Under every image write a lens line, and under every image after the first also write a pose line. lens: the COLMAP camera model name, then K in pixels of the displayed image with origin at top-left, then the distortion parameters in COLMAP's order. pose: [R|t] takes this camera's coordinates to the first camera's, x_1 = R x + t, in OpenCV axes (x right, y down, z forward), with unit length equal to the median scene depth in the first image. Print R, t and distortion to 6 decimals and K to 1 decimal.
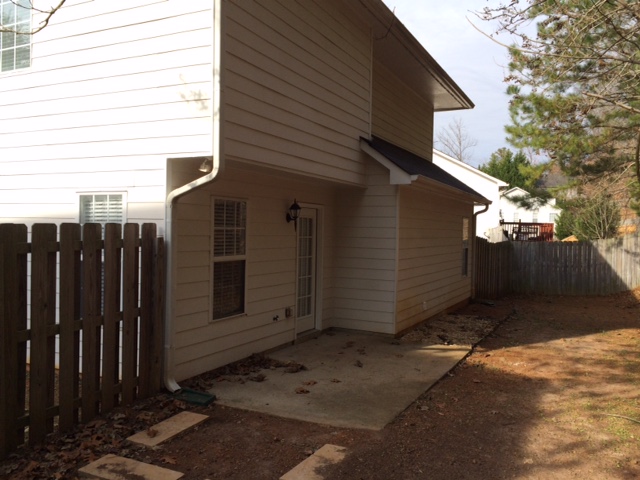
lens RADIAL K [[544.6, 0, 320.4], [0, 544.6, 239.7], [0, 0, 1]] dist [0.068335, -0.082391]
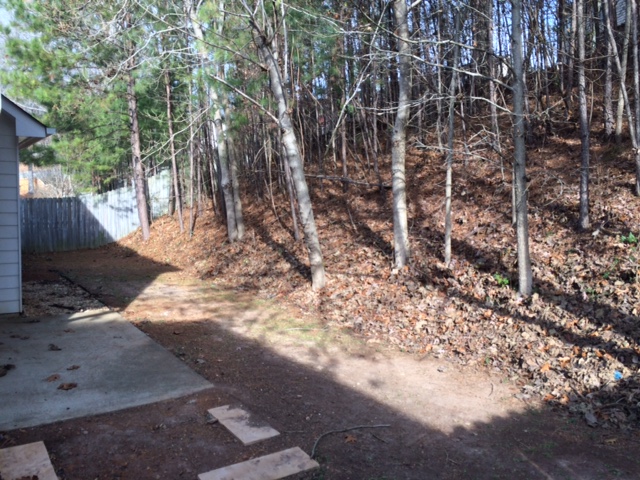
lens RADIAL K [[544.6, 0, 320.3], [0, 544.6, 240.4], [0, 0, 1]] dist [0.068335, -0.082391]
pose [[0.500238, -0.075041, 0.862630, -0.190569], [-0.000676, 0.996204, 0.087052, -0.008239], [-0.865888, -0.044129, 0.498288, 0.082687]]
